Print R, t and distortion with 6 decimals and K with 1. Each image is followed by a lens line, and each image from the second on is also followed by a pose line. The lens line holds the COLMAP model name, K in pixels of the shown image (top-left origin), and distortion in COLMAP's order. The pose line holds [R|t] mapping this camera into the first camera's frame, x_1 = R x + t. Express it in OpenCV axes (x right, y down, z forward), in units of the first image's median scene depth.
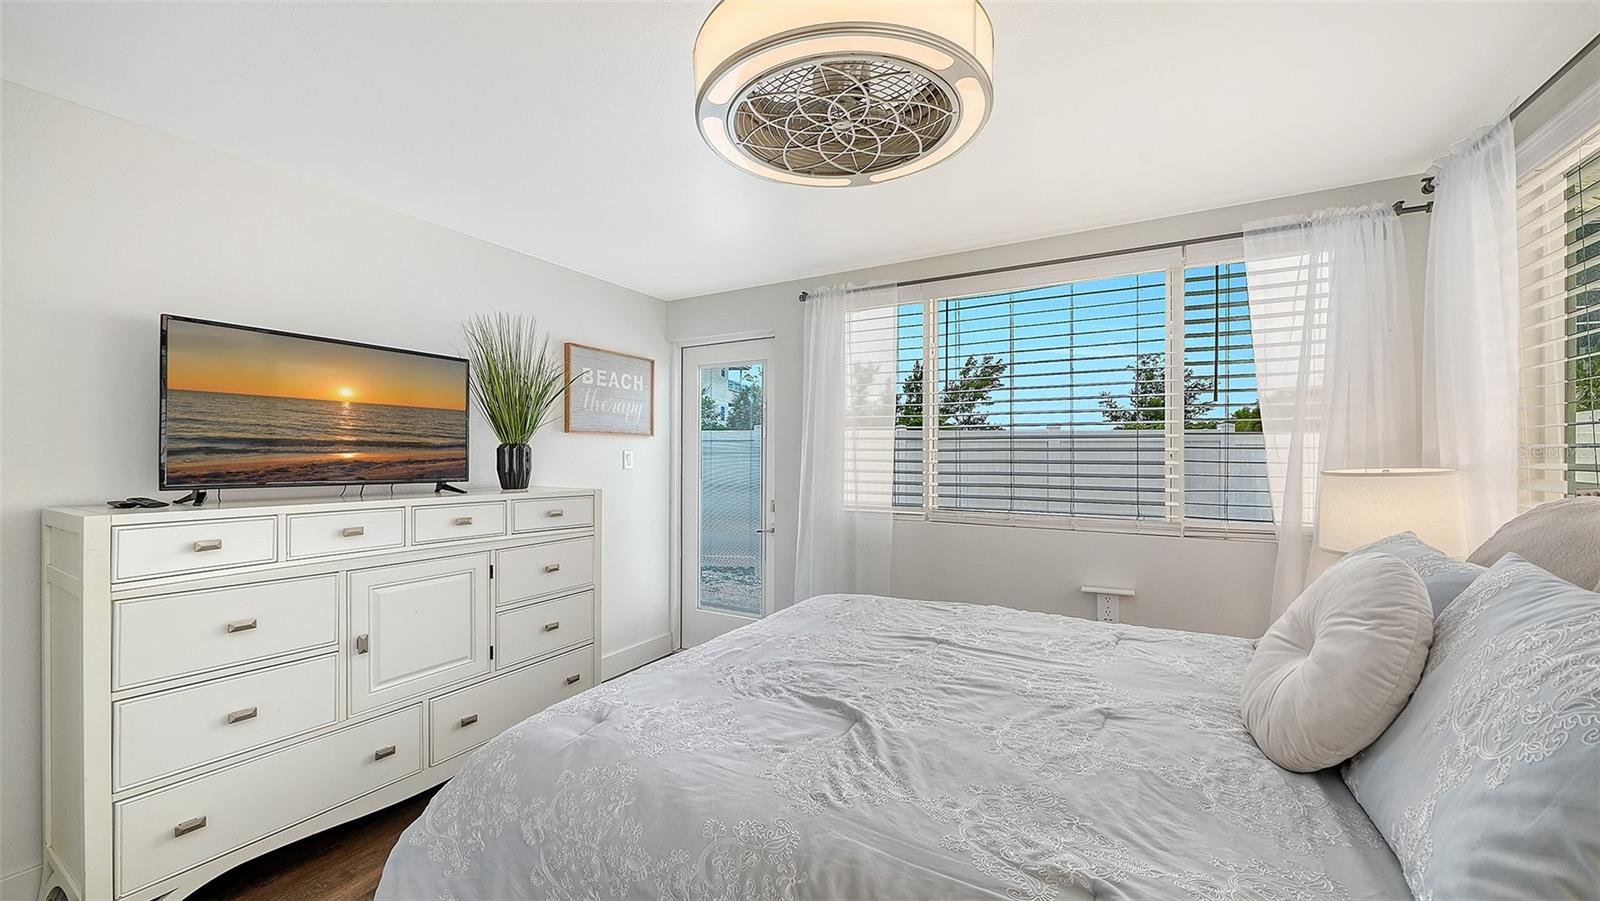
lens RADIAL K [[557.6, 0, 806.5], [0, 557.6, 495.7], [0, 0, 1]] dist [-0.000416, -0.000040]
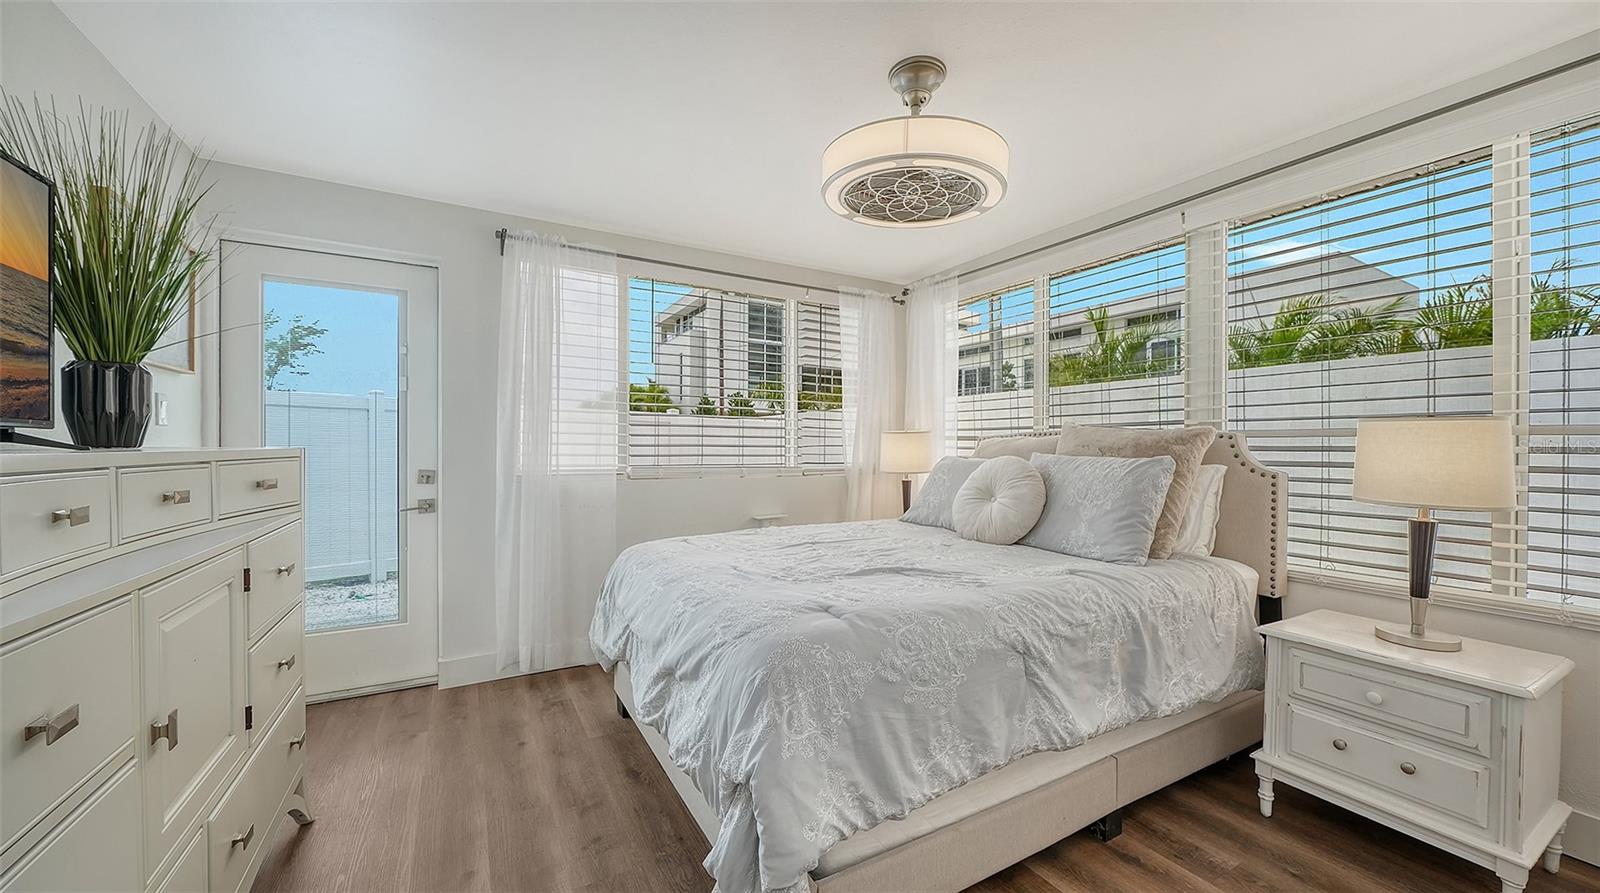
lens RADIAL K [[571.2, 0, 795.4], [0, 571.2, 451.6], [0, 0, 1]] dist [-0.000995, -0.000076]
pose [[0.537656, -0.009612, 0.843110, -0.709564], [0.056344, 0.998109, -0.024553, 0.046769], [-0.841280, 0.060705, 0.537181, 0.198873]]
